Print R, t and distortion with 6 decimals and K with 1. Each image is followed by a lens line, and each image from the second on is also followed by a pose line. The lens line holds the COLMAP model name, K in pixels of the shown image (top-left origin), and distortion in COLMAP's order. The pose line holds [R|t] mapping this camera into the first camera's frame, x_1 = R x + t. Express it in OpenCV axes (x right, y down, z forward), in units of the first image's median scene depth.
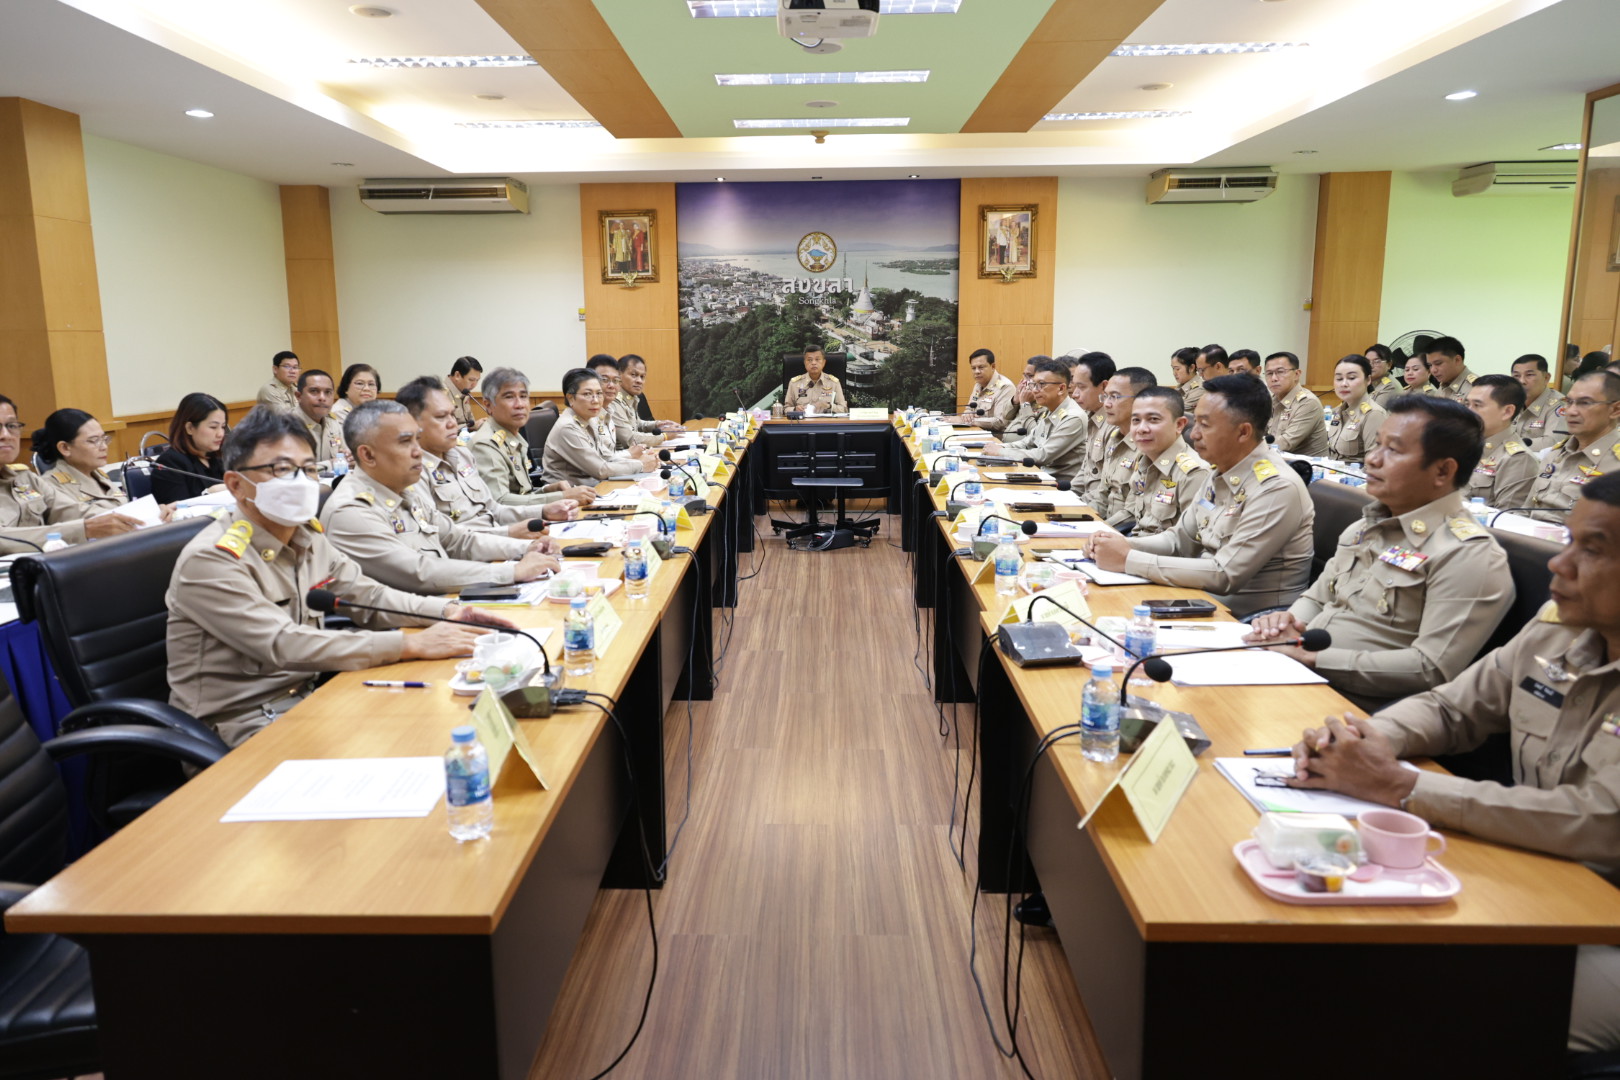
lens RADIAL K [[1135.2, 0, 798.9], [0, 1135.2, 531.2], [0, 0, 1]] dist [-0.007186, -0.000261]
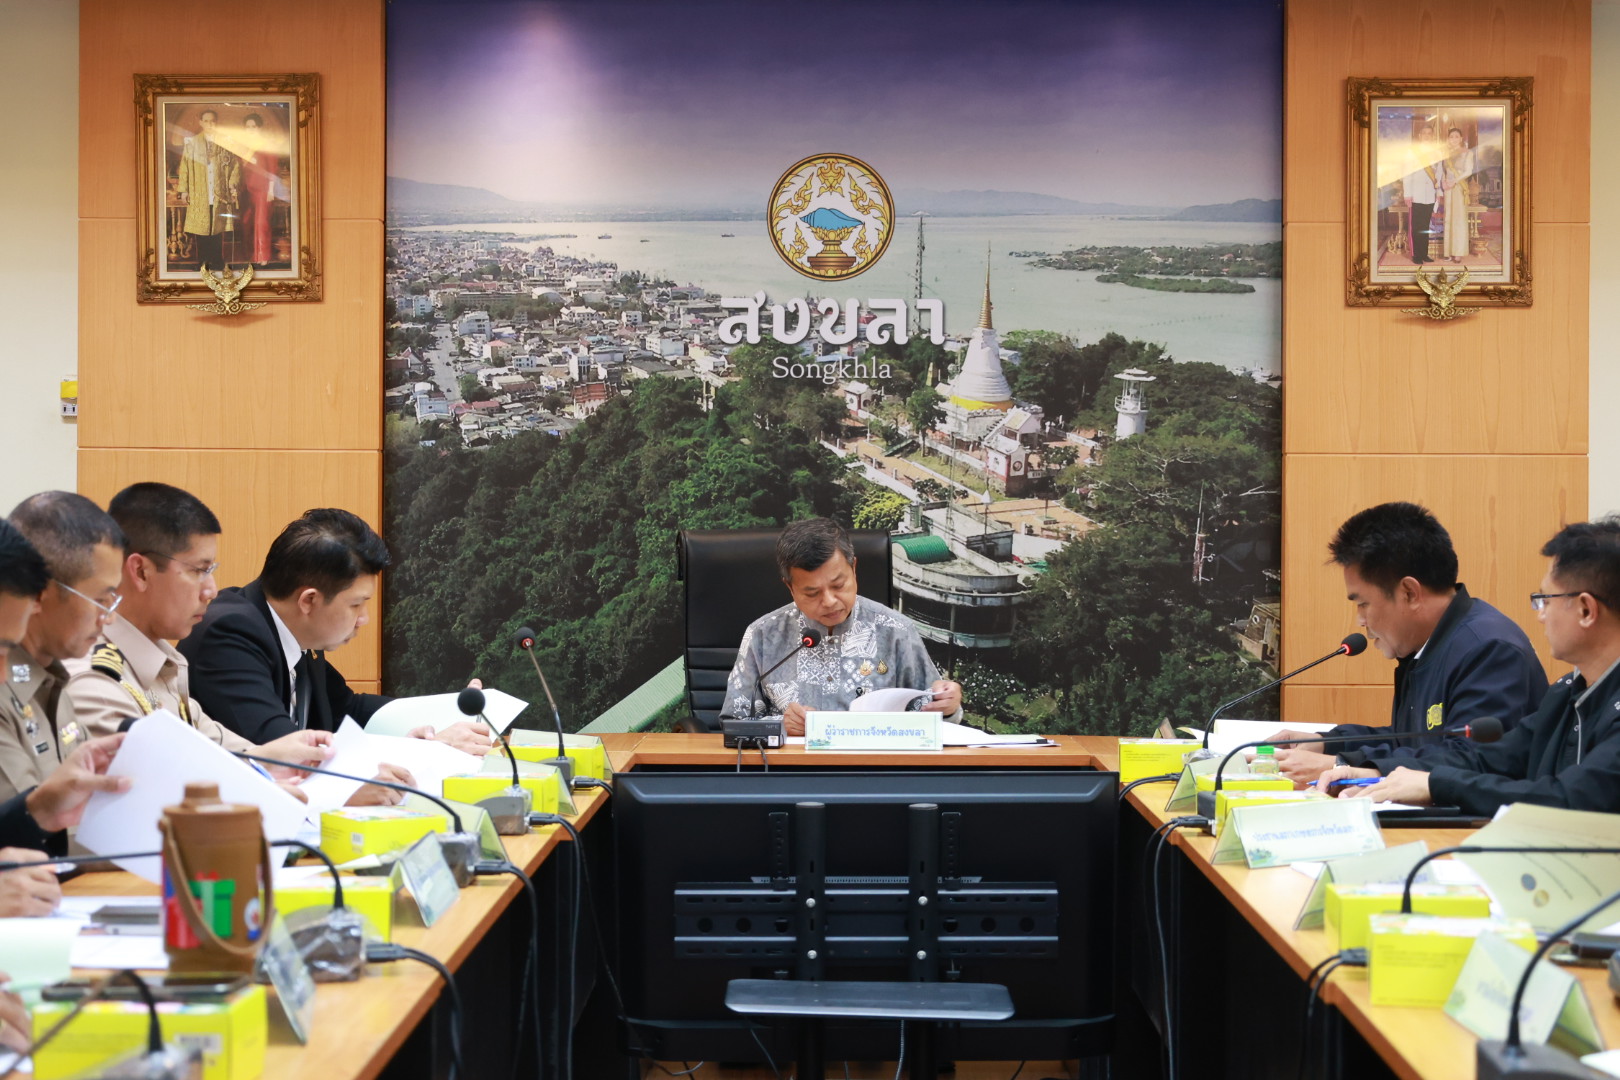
lens RADIAL K [[2642.3, 0, 806.0], [0, 2642.3, 537.3], [0, 0, 1]] dist [-0.011581, 0.000000]
pose [[0.999858, 0.013622, 0.009881, 0.002772], [-0.011659, 0.984145, -0.176982, -0.029439], [-0.012135, 0.176842, 0.984165, 0.295950]]
